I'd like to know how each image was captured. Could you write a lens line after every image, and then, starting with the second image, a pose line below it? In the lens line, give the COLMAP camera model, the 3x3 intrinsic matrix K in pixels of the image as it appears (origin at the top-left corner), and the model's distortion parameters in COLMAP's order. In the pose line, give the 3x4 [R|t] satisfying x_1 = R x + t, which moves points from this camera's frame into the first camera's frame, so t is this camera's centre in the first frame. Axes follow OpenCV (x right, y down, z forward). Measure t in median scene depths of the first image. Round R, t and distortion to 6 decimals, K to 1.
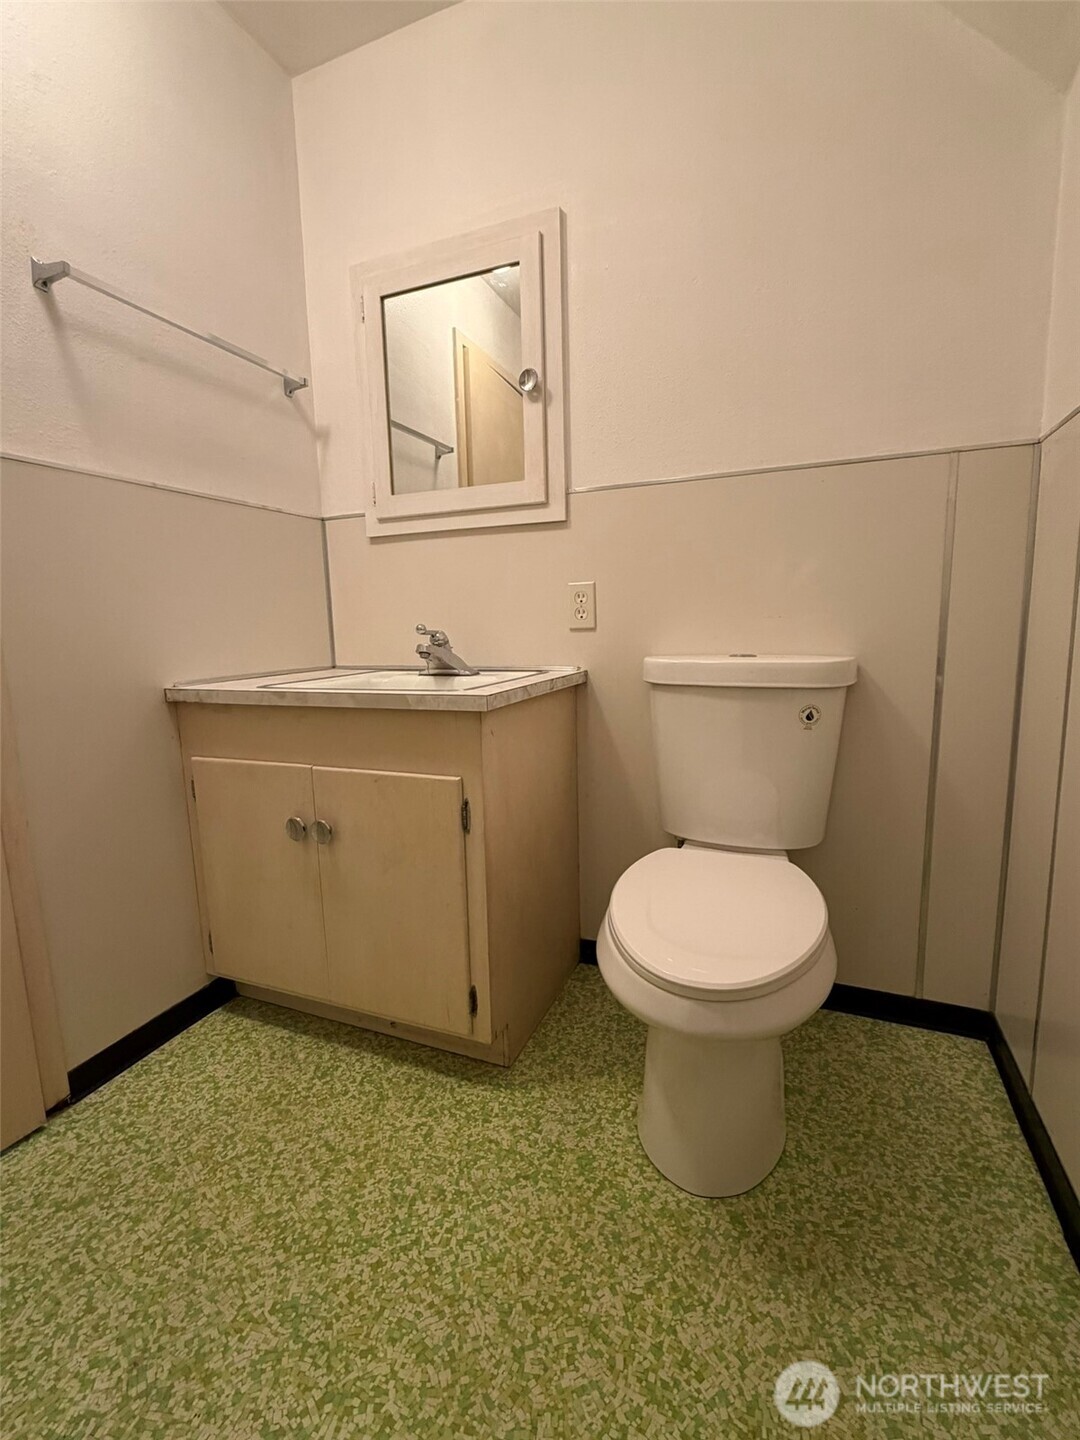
lens RADIAL K [[643.3, 0, 542.1], [0, 643.3, 716.7], [0, 0, 1]] dist [0.000452, 0.000621]
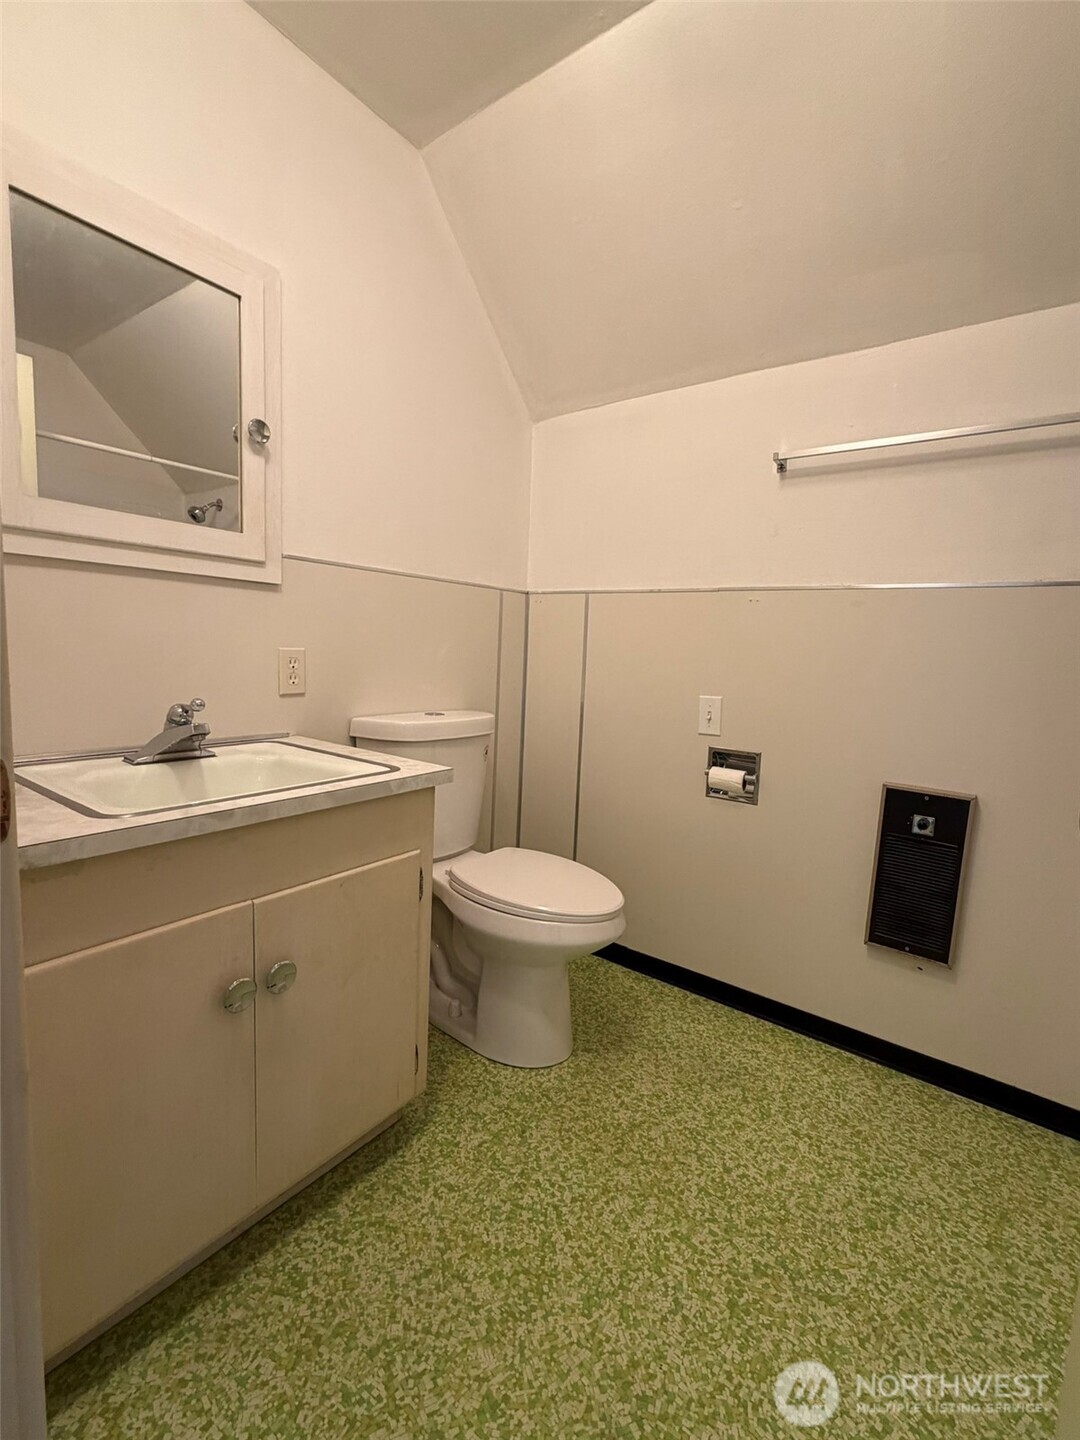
lens RADIAL K [[643.3, 0, 542.1], [0, 643.3, 716.7], [0, 0, 1]] dist [0.000452, 0.000621]
pose [[0.244930, -0.071924, 0.966869, -1.381147], [0.091348, 0.994520, 0.050840, -0.202102], [-0.965228, 0.075869, 0.250158, 0.660559]]
